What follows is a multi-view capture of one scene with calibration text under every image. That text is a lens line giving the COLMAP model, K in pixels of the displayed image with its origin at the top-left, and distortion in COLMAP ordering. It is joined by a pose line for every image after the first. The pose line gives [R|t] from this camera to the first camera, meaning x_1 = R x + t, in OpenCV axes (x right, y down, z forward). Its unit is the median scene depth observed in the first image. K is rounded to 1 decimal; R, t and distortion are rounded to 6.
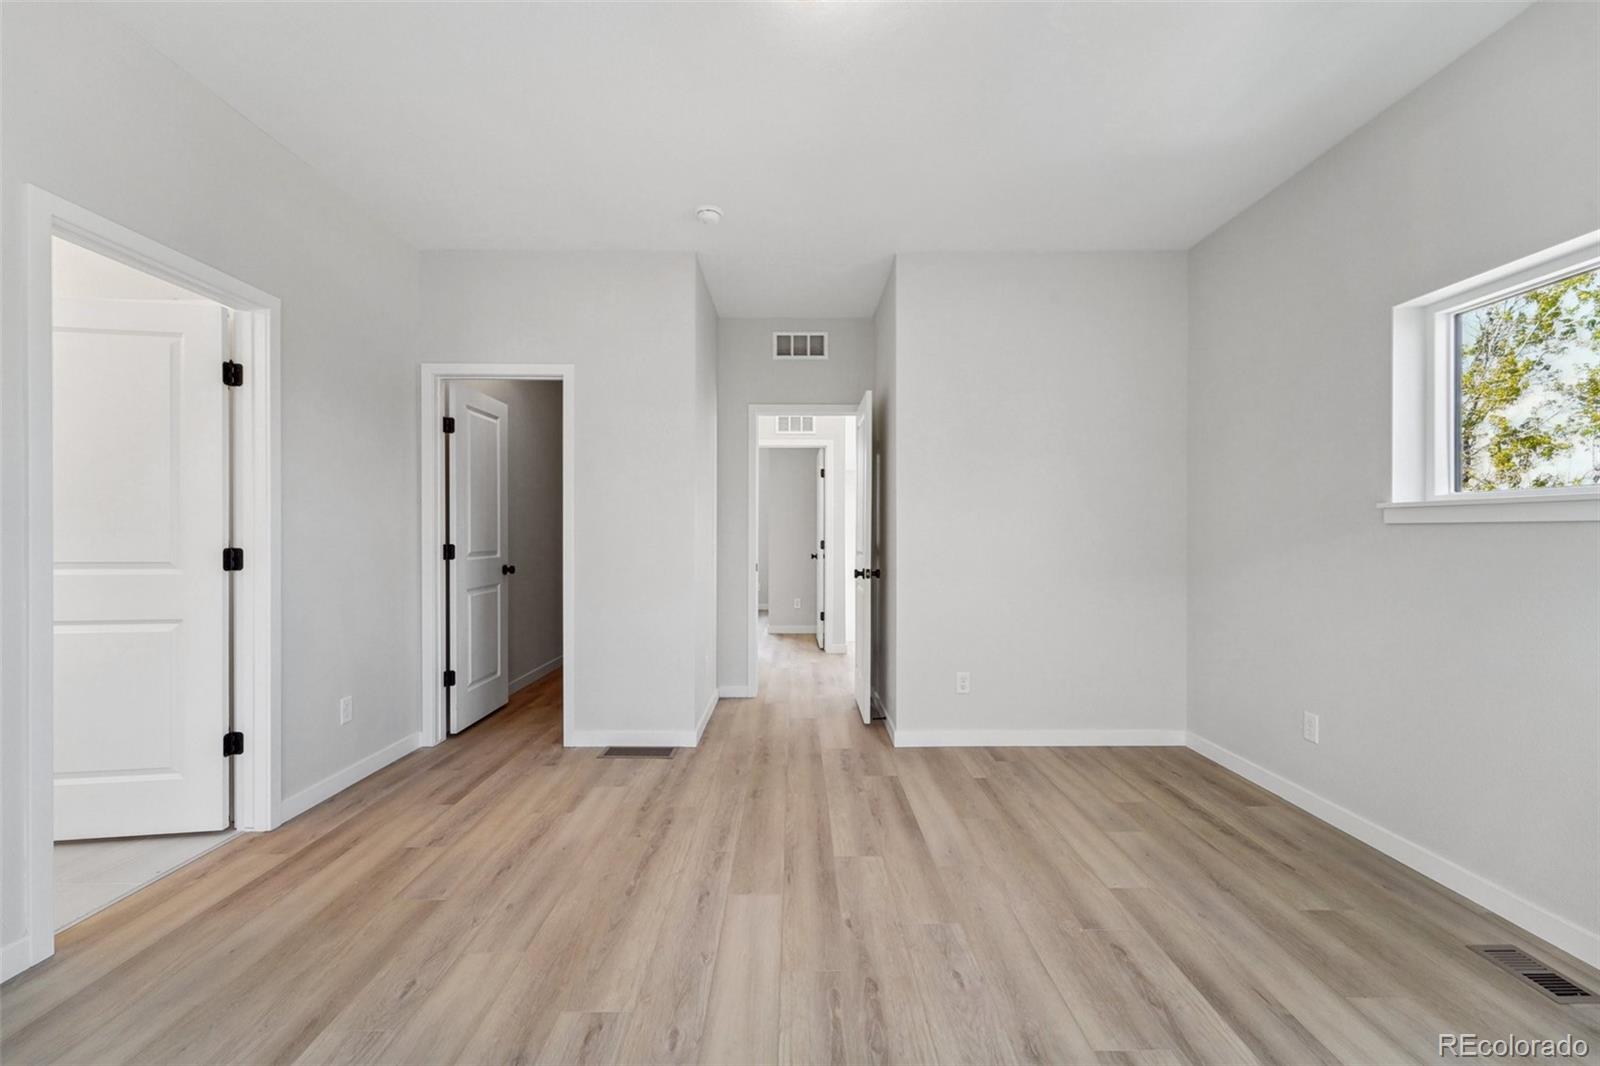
lens RADIAL K [[659.7, 0, 797.0], [0, 659.7, 536.1], [0, 0, 1]] dist [0.006740, -0.002282]
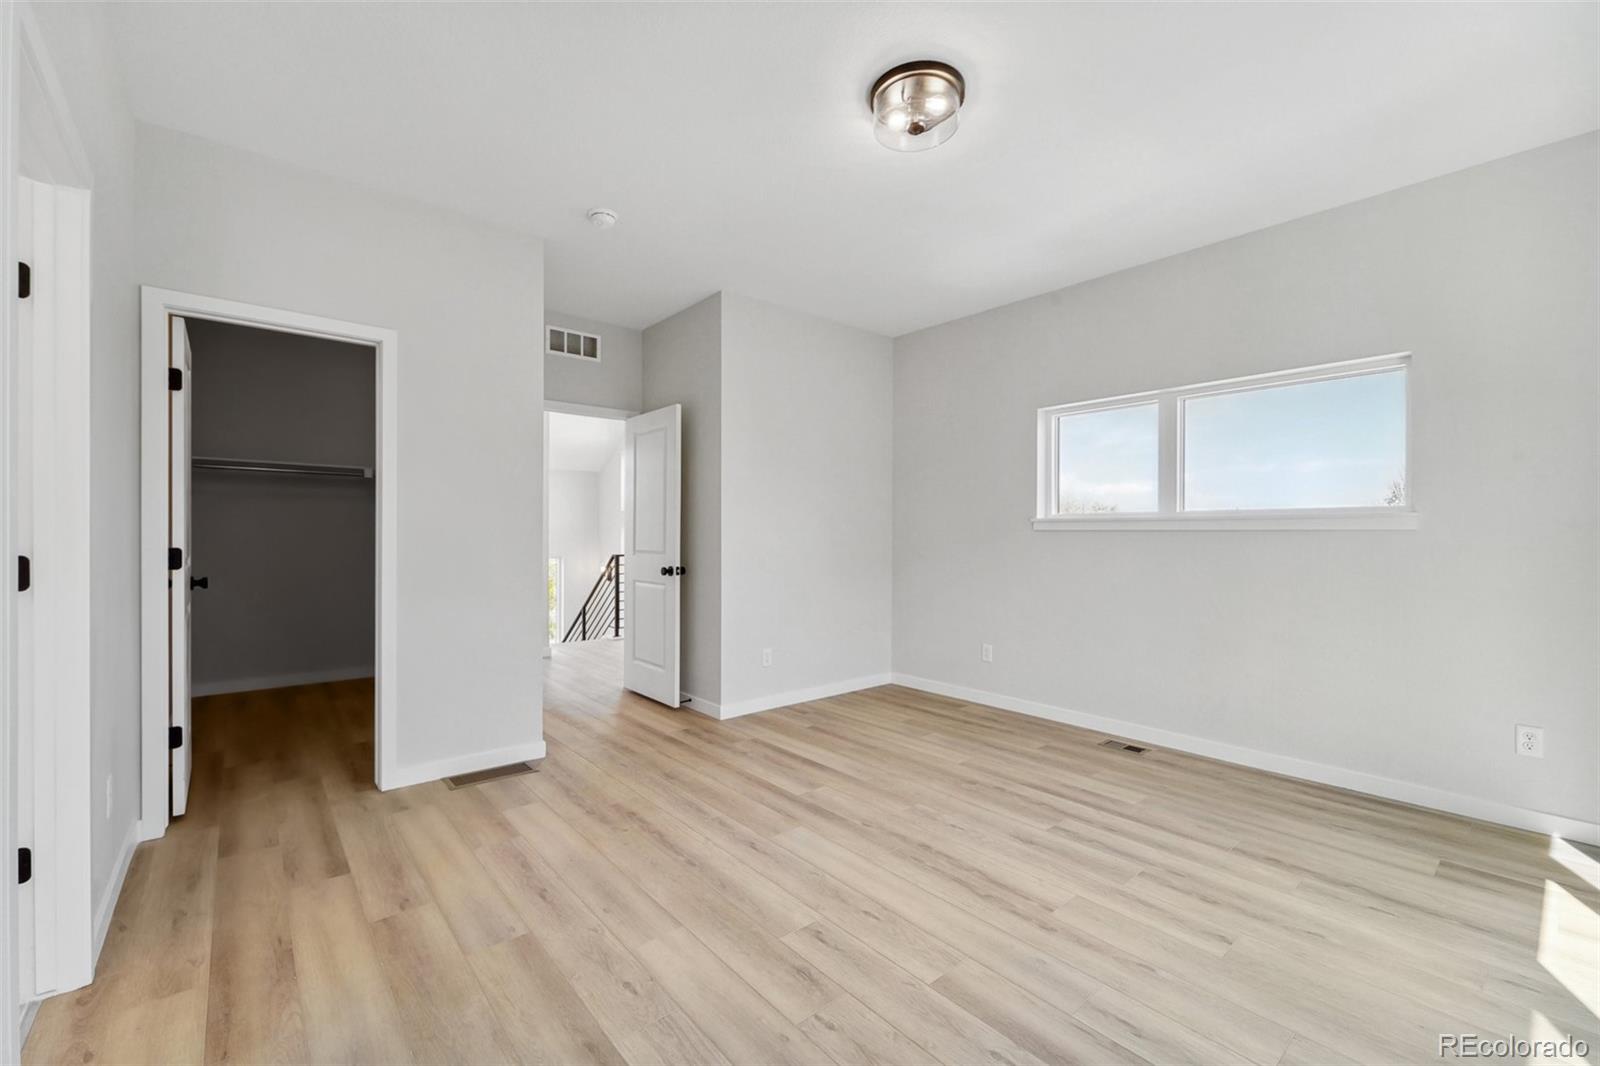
lens RADIAL K [[659.7, 0, 801.0], [0, 659.7, 534.2], [0, 0, 1]] dist [0.006740, -0.002282]
pose [[0.765182, 0.004154, 0.643801, -0.608992], [-0.001498, 0.999988, -0.004672, 0.001126], [-0.643812, 0.002611, 0.765179, 0.038776]]
